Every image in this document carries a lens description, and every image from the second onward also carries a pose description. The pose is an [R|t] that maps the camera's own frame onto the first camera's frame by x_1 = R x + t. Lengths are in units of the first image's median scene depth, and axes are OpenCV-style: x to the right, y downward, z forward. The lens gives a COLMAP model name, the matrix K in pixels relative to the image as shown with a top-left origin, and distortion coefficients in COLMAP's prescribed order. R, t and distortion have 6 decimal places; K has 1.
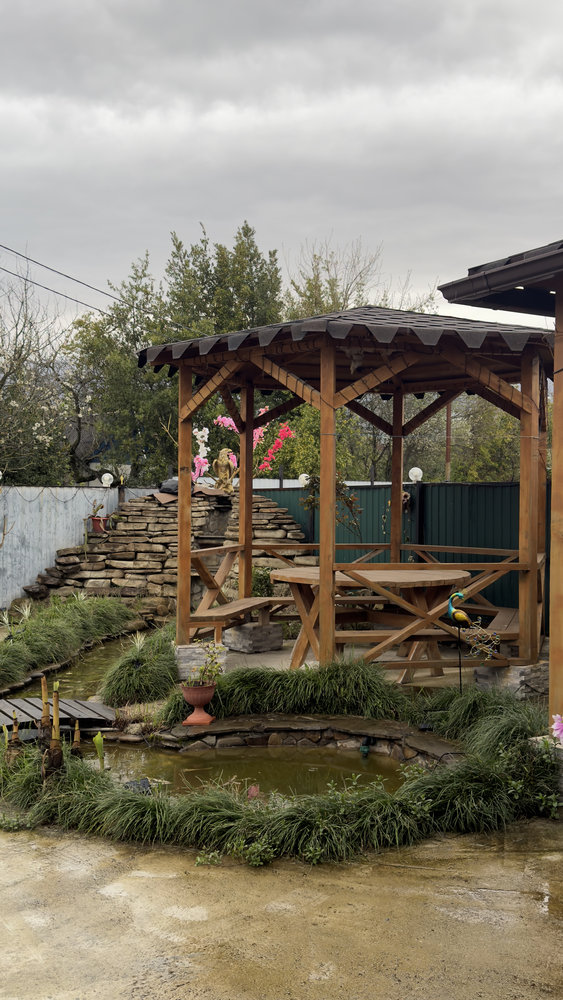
lens RADIAL K [[969.8, 0, 287.6], [0, 969.8, 508.1], [0, 0, 1]] dist [0.305953, 0.000000]
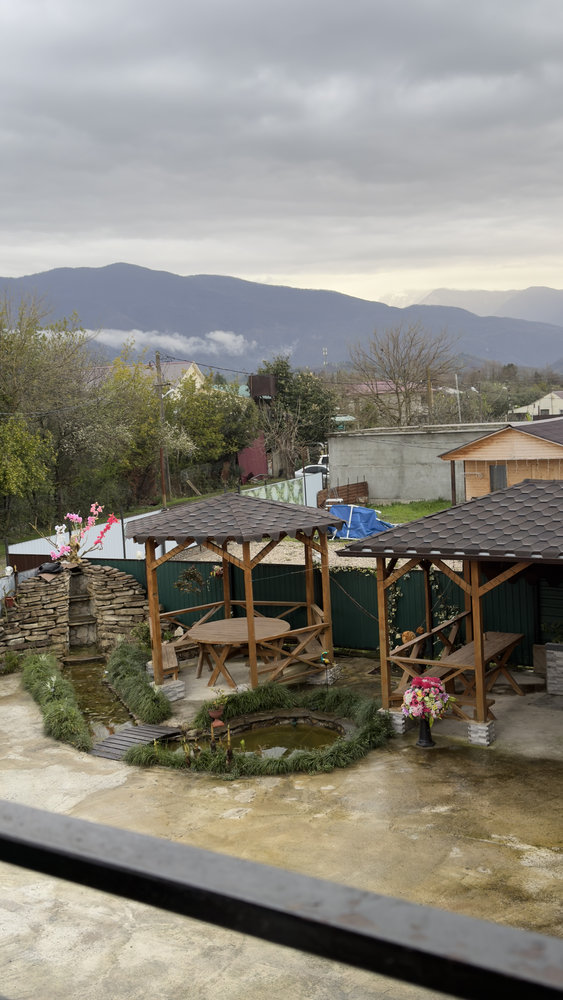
lens RADIAL K [[969.8, 0, 280.9], [0, 969.8, 501.1], [0, 0, 1]] dist [0.305953, 0.000000]
pose [[0.898365, -0.090088, 0.429913, -0.633722], [0.055879, 0.994229, 0.091573, -0.349382], [-0.435681, -0.058242, 0.898215, -0.751002]]
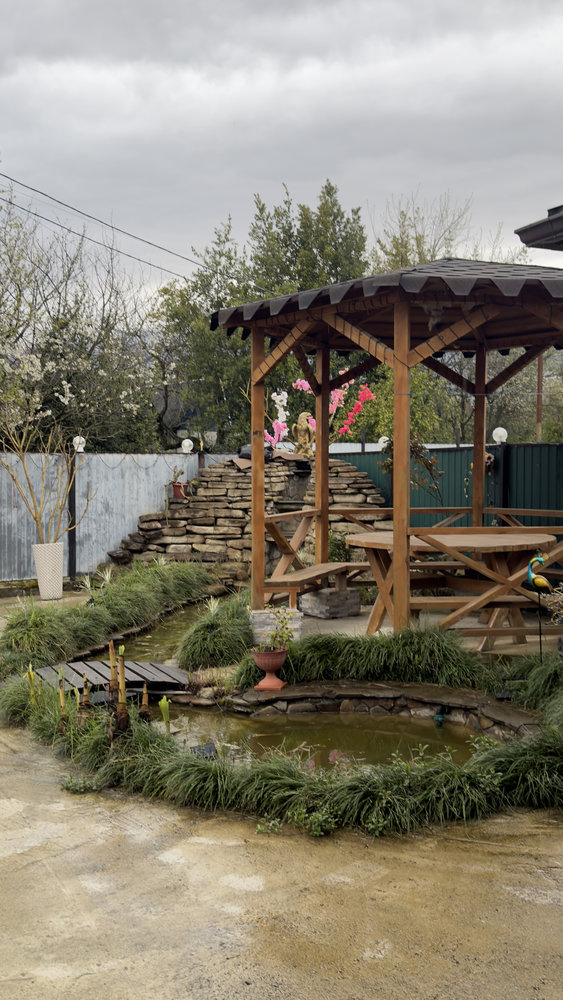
lens RADIAL K [[969.8, 0, 295.7], [0, 969.8, 502.7], [0, 0, 1]] dist [0.305953, 0.000000]
pose [[0.996422, -0.008182, -0.084124, 0.014351], [0.010659, 0.999521, 0.029044, 0.002124], [0.083846, -0.029837, 0.996032, 0.018668]]
